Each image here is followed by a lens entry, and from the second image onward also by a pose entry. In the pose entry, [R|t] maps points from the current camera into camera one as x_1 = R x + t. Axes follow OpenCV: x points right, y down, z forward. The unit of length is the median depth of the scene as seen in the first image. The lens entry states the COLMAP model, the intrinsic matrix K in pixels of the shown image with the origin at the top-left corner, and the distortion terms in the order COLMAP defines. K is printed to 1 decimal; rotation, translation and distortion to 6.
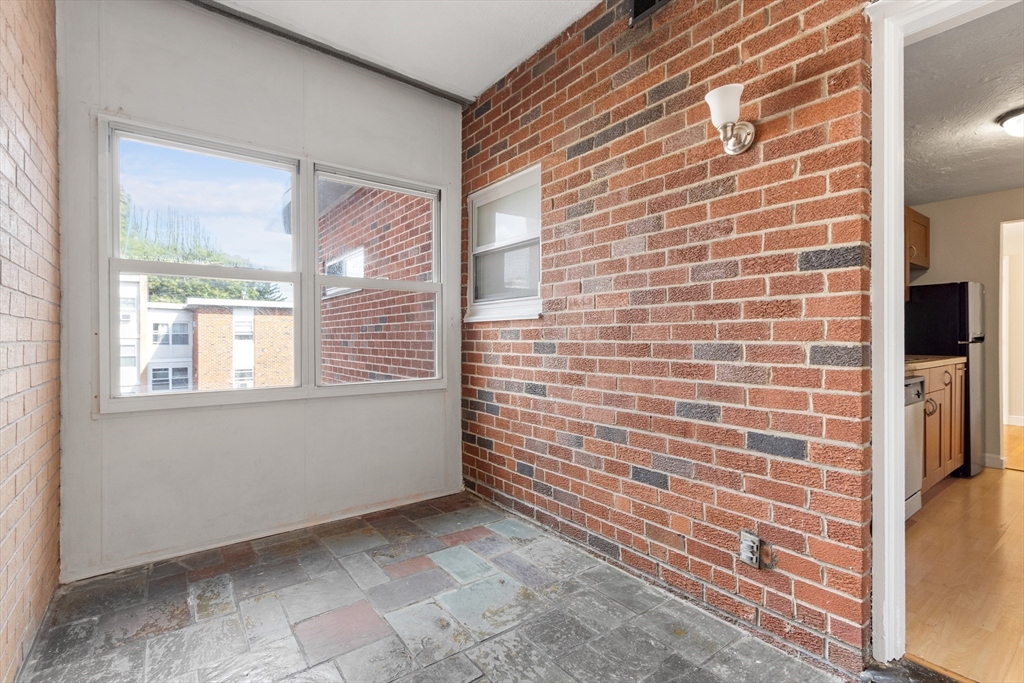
lens RADIAL K [[466.7, 0, 509.2], [0, 466.7, 338.2], [0, 0, 1]] dist [0.003343, -0.000485]
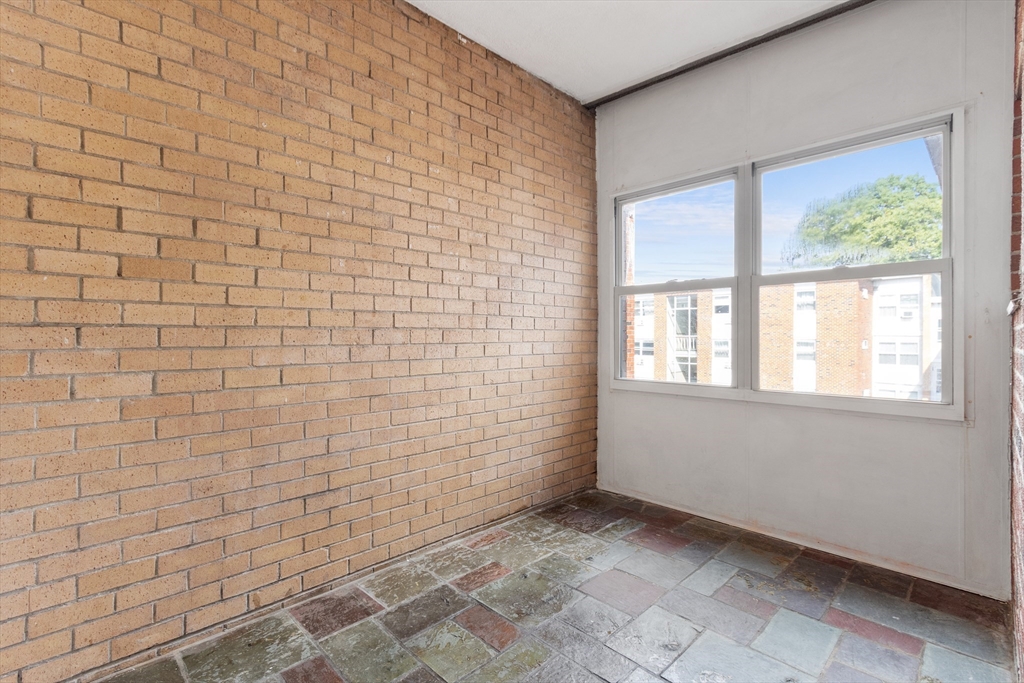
lens RADIAL K [[466.7, 0, 509.2], [0, 466.7, 338.2], [0, 0, 1]] dist [0.003343, -0.000485]
pose [[0.133775, 0.004949, -0.990999, 0.596052], [0.001821, 0.999985, 0.005240, -0.018200], [0.991010, -0.002506, 0.133764, 0.427998]]
